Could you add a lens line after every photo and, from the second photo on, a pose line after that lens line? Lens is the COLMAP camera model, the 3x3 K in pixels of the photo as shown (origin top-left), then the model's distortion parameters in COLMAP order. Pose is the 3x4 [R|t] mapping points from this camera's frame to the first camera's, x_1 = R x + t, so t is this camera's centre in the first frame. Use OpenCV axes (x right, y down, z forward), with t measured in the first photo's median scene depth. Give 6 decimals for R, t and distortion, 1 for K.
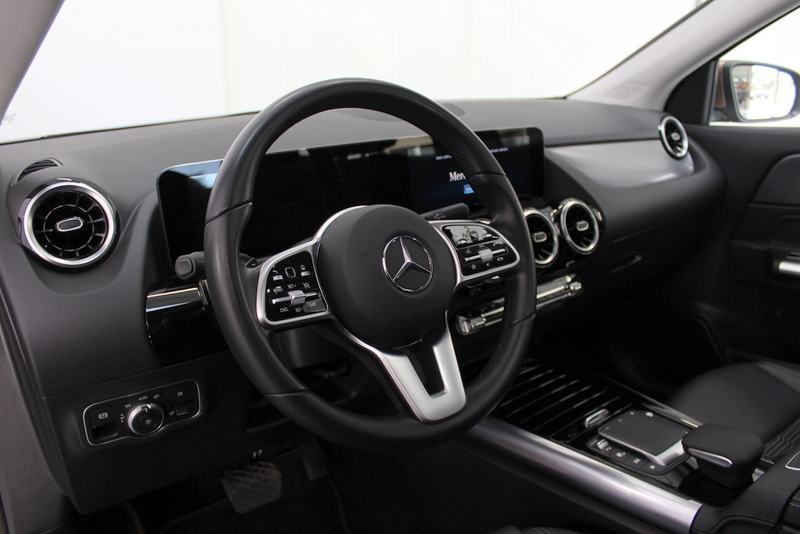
lens RADIAL K [[645.9, 0, 400.0], [0, 645.9, 267.0], [0, 0, 1]] dist [-0.143022, 0.115805]
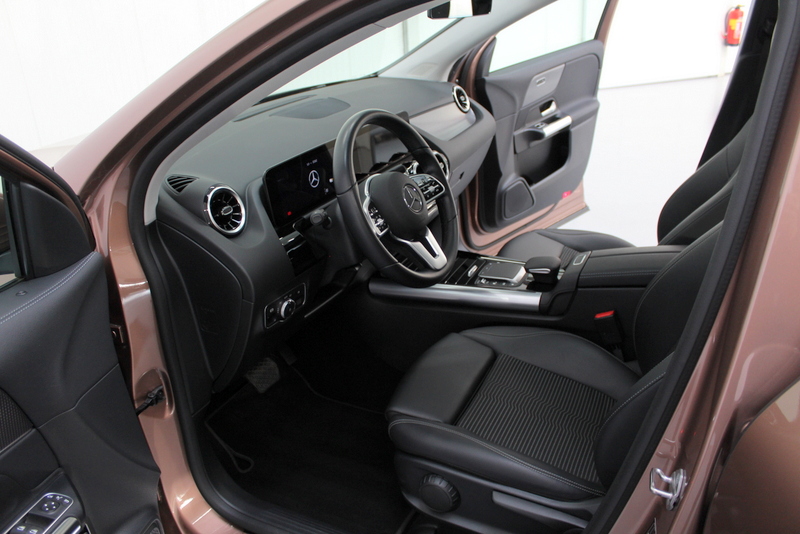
lens RADIAL K [[645.9, 0, 400.0], [0, 645.9, 267.0], [0, 0, 1]] dist [-0.143022, 0.115805]
pose [[0.898792, -0.205675, 0.387131, -0.599858], [0.168635, 0.977366, 0.127741, -0.042953], [-0.404641, -0.049529, 0.913133, -0.603770]]
